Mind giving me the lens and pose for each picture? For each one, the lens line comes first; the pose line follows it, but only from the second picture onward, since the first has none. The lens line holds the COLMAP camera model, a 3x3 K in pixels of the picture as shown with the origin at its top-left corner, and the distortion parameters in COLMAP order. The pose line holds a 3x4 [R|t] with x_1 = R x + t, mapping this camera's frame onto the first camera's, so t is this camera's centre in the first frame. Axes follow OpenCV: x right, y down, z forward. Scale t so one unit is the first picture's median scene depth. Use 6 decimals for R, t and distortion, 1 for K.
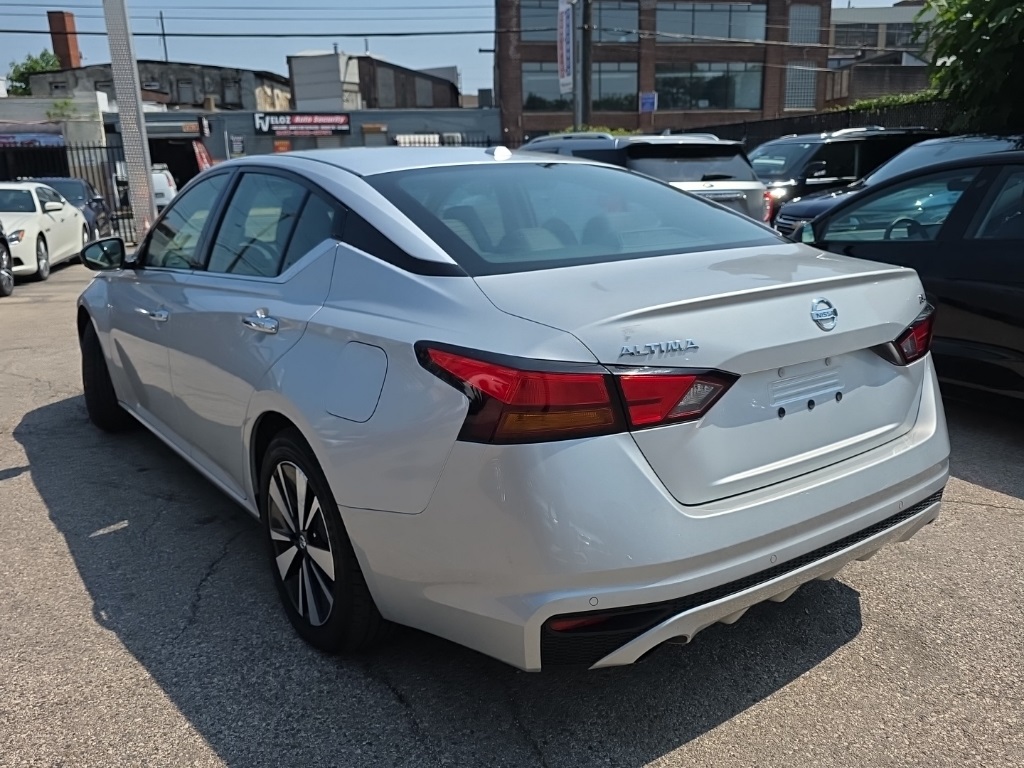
lens RADIAL K [[859.0, 0, 528.8], [0, 859.0, 378.9], [0, 0, 1]] dist [0.067764, -0.076723]
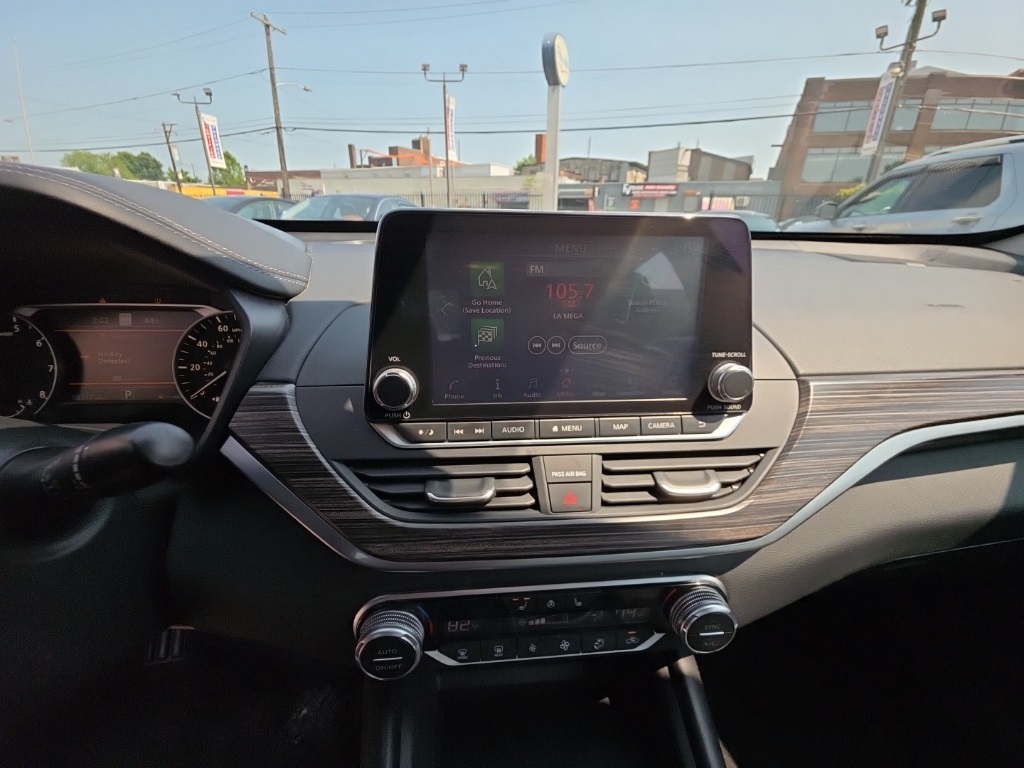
lens RADIAL K [[413.0, 0, 507.6], [0, 413.0, 382.0], [0, 0, 1]] dist [0.010337, -0.007873]
pose [[0.853950, 0.223893, -0.469724, -0.025526], [-0.159998, 0.971946, 0.172402, -0.015650], [0.495146, -0.072068, 0.865816, 0.103703]]
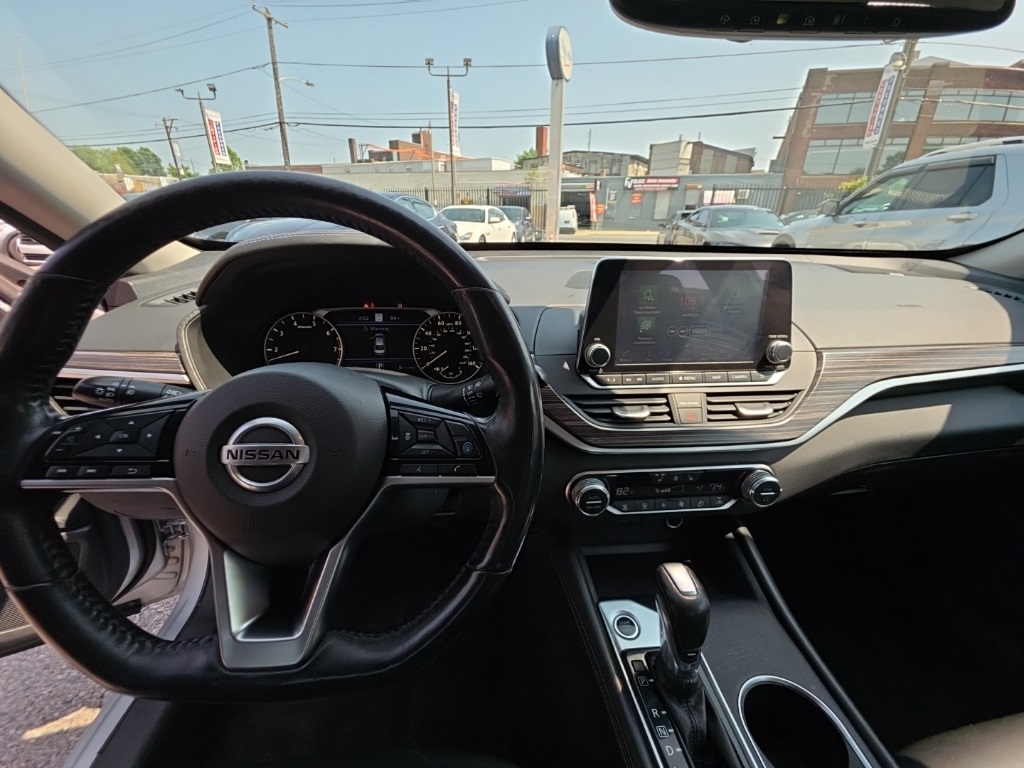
lens RADIAL K [[409.7, 0, 508.3], [0, 409.7, 386.1], [0, 0, 1]] dist [0.011183, -0.007964]
pose [[0.854905, 0.230752, -0.464640, -0.026541], [-0.154955, 0.968326, 0.195789, -0.015215], [0.495102, -0.095382, 0.863584, 0.097144]]
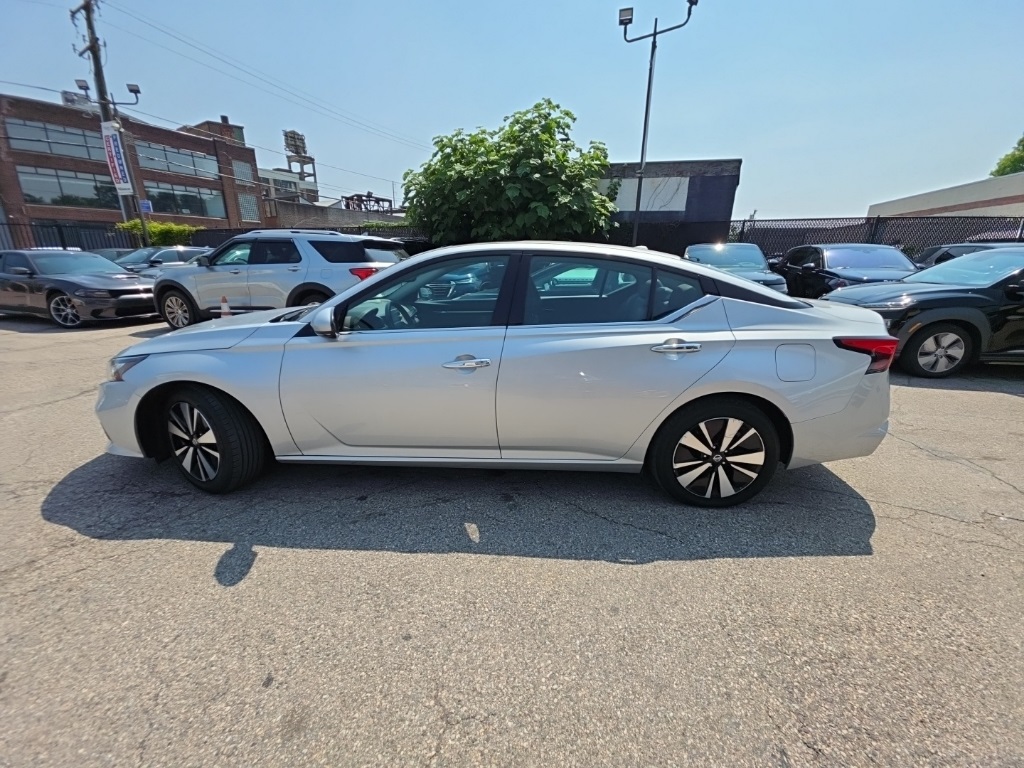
lens RADIAL K [[407.3, 0, 514.6], [0, 407.3, 383.9], [0, 0, 1]] dist [0.020379, -0.013489]
pose [[0.619859, -0.203138, 0.757964, -0.072580], [0.154954, 0.978579, 0.135543, -0.009830], [-0.769262, 0.033432, 0.638058, 0.047033]]
